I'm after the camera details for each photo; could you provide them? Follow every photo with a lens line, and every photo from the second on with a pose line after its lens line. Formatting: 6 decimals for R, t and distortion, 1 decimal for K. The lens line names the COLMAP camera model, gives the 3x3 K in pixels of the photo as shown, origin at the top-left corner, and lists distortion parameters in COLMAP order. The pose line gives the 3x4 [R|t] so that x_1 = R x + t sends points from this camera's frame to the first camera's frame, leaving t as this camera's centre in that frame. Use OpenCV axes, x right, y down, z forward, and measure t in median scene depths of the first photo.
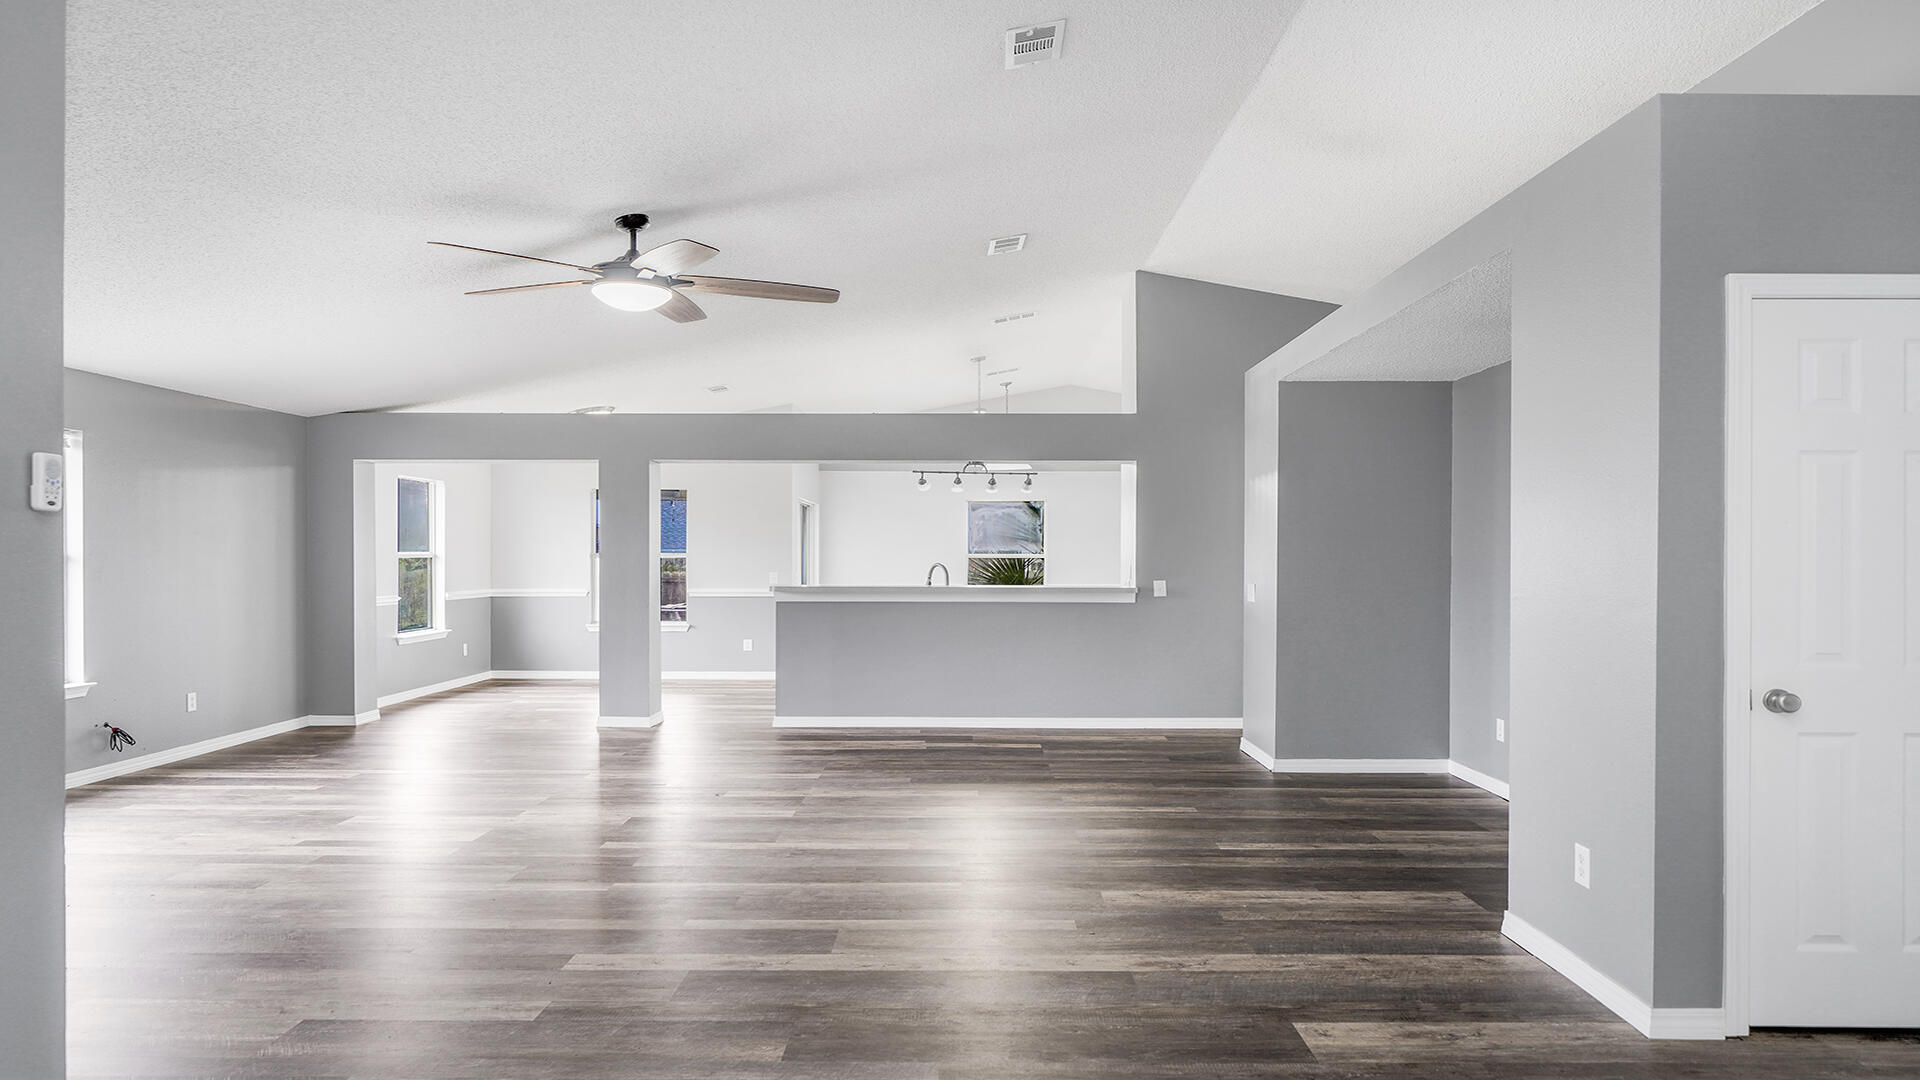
lens RADIAL K [[1310.4, 0, 950.6], [0, 1310.4, 550.5], [0, 0, 1]] dist [0.001751, -0.002164]
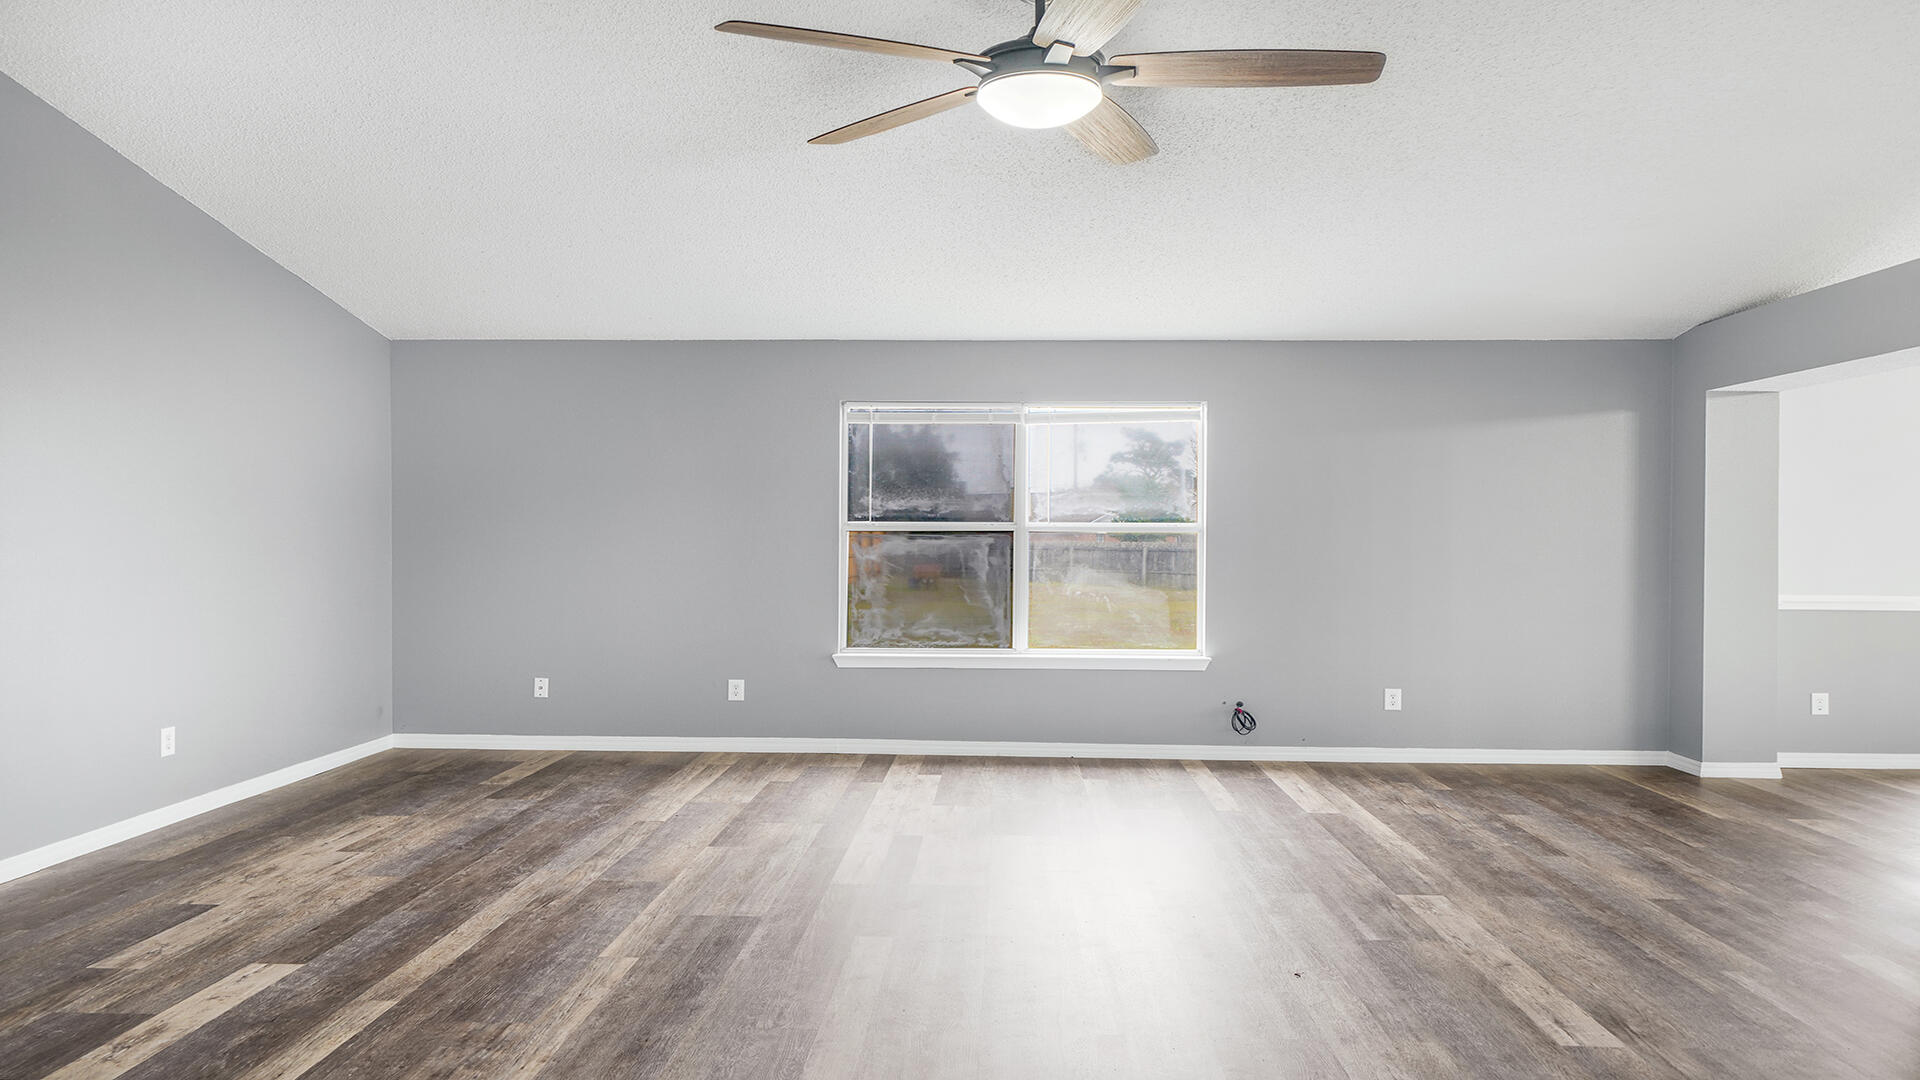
lens RADIAL K [[1310.4, 0, 950.6], [0, 1310.4, 550.5], [0, 0, 1]] dist [0.001751, -0.002164]
pose [[-0.031659, 0.008504, -0.999463, 0.598758], [-0.002236, 0.999961, 0.008579, 0.021996], [0.999496, 0.002507, -0.031639, 1.511178]]
